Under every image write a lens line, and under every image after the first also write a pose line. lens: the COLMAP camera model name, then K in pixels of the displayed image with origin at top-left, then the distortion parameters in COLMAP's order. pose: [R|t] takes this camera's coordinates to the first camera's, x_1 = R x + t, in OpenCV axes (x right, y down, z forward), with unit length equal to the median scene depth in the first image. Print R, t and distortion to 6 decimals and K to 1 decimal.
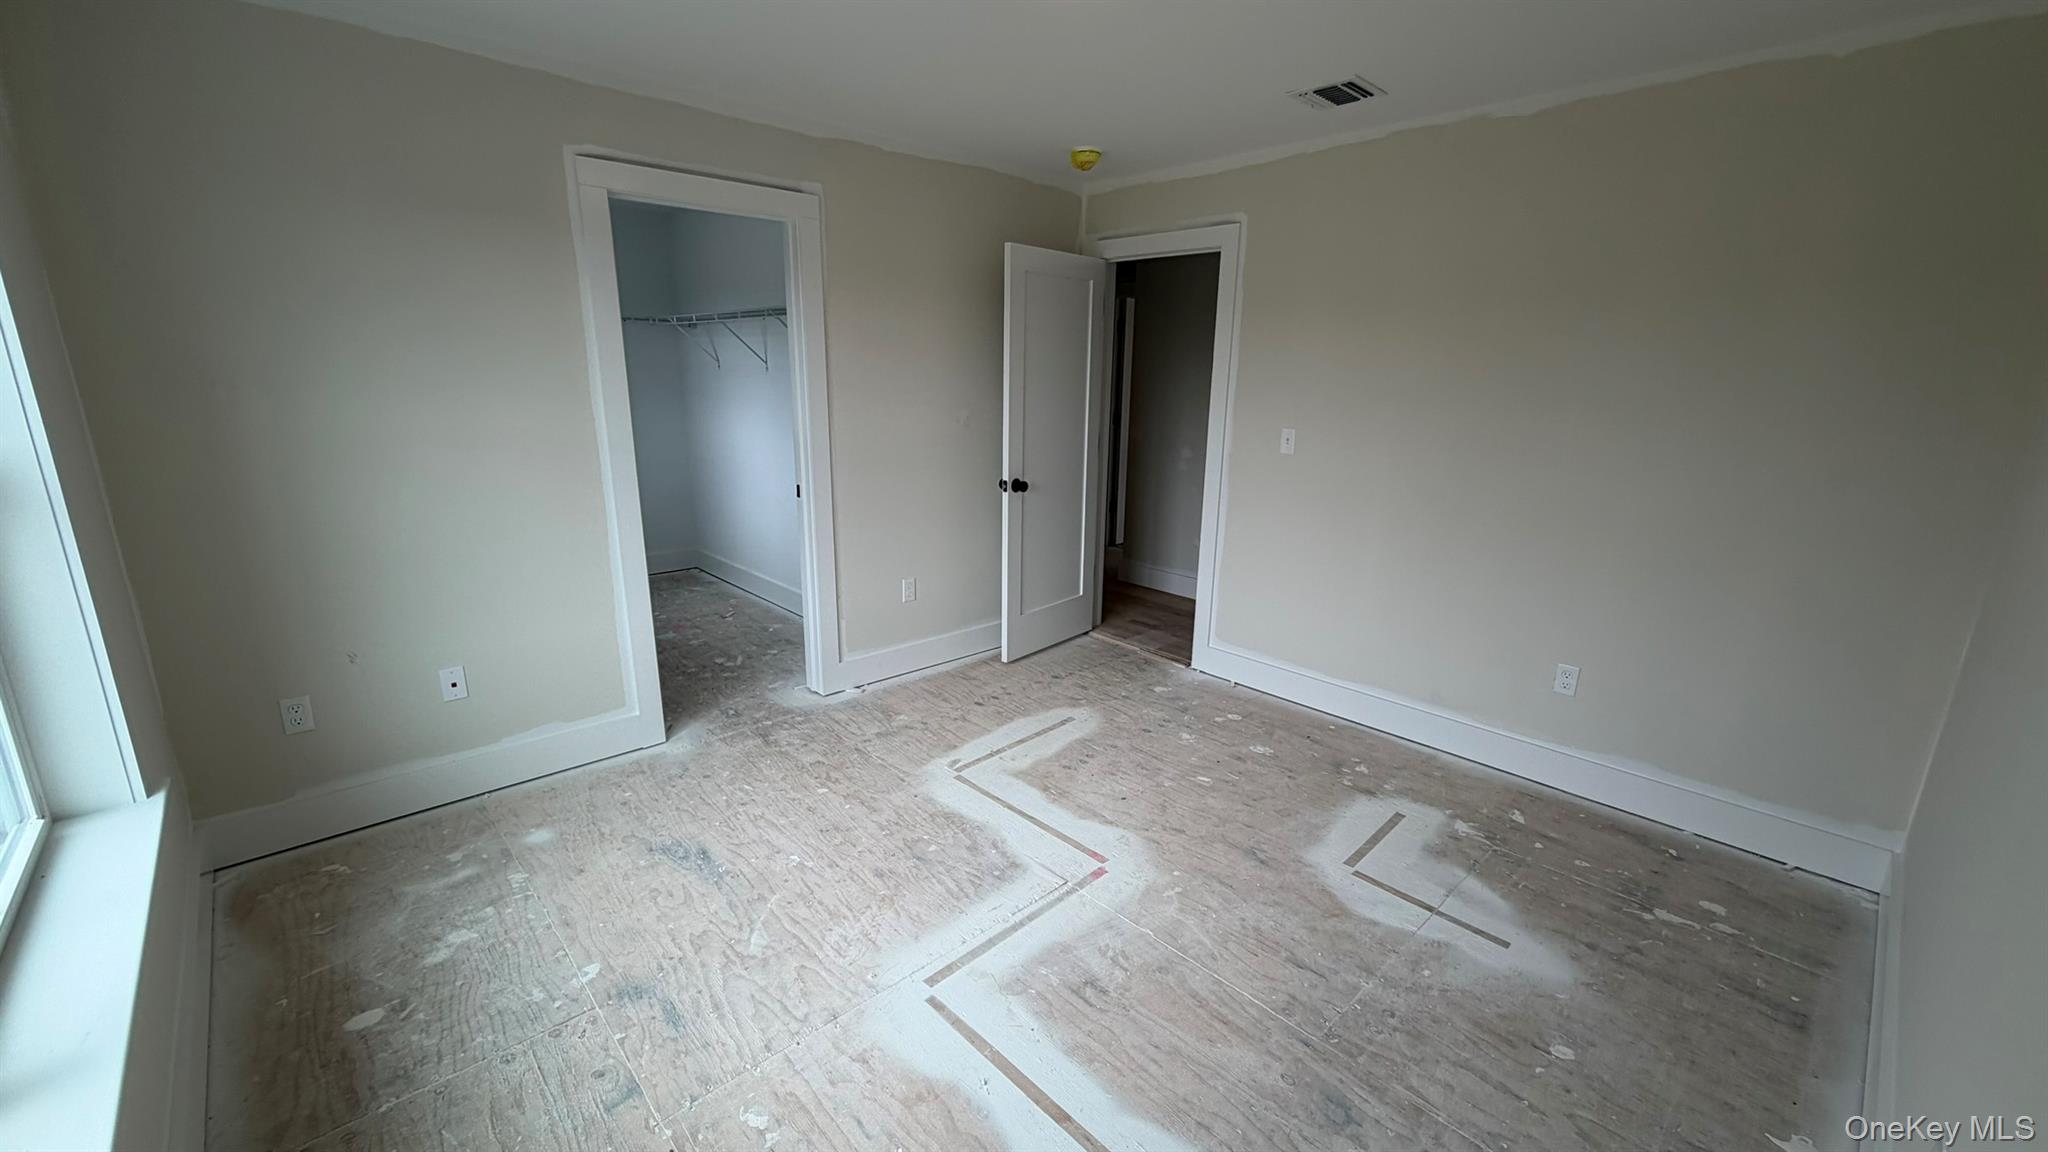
lens RADIAL K [[815.5, 0, 1030.6], [0, 815.5, 574.2], [0, 0, 1]] dist [-0.000279, -0.000002]
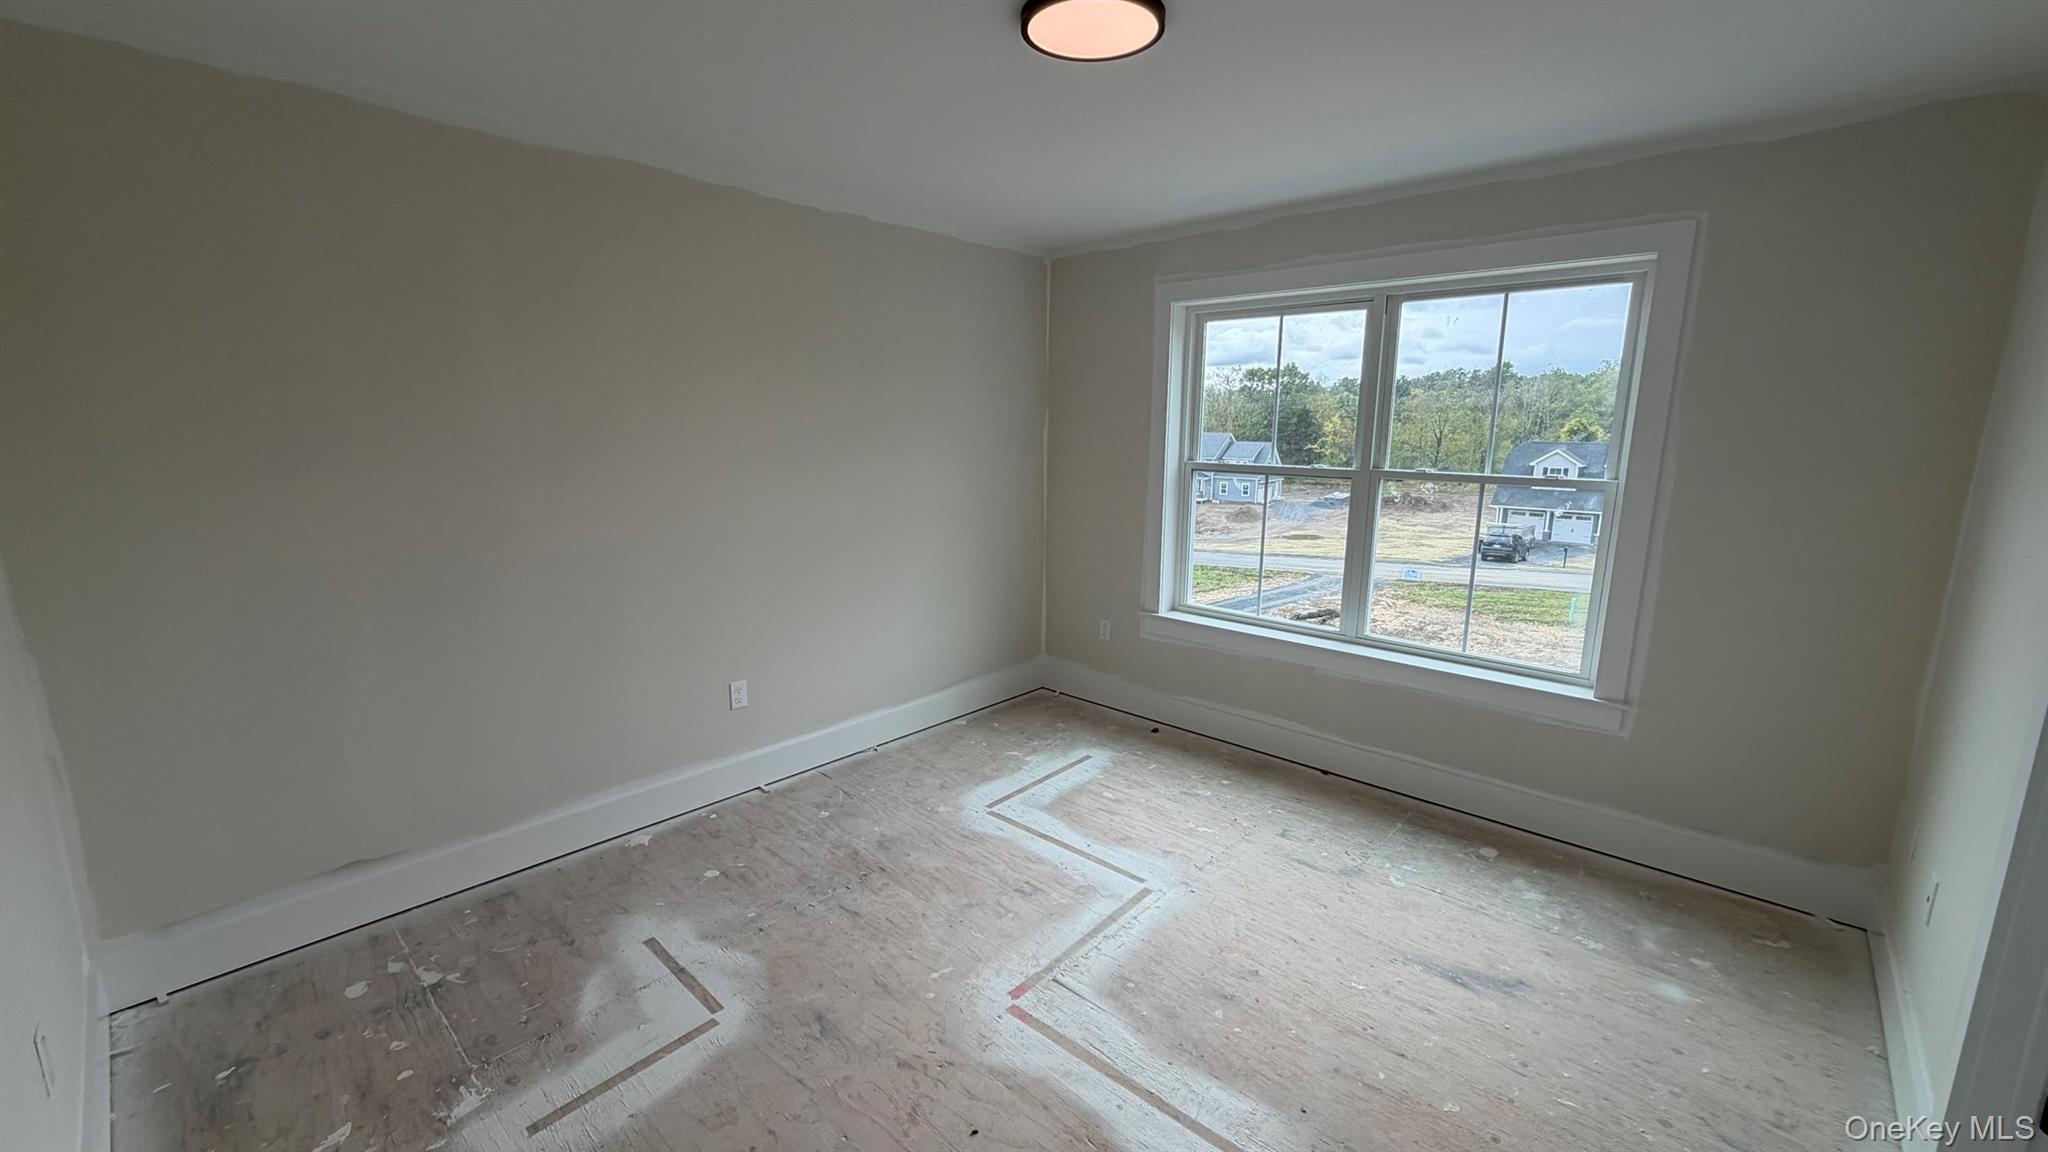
lens RADIAL K [[815.5, 0, 1030.6], [0, 815.5, 574.2], [0, 0, 1]] dist [-0.000279, -0.000002]
pose [[-0.996652, -0.011554, -0.080940, 0.158287], [-0.044668, 0.906111, 0.420676, -0.453643], [0.068480, 0.422883, -0.903593, 1.730536]]
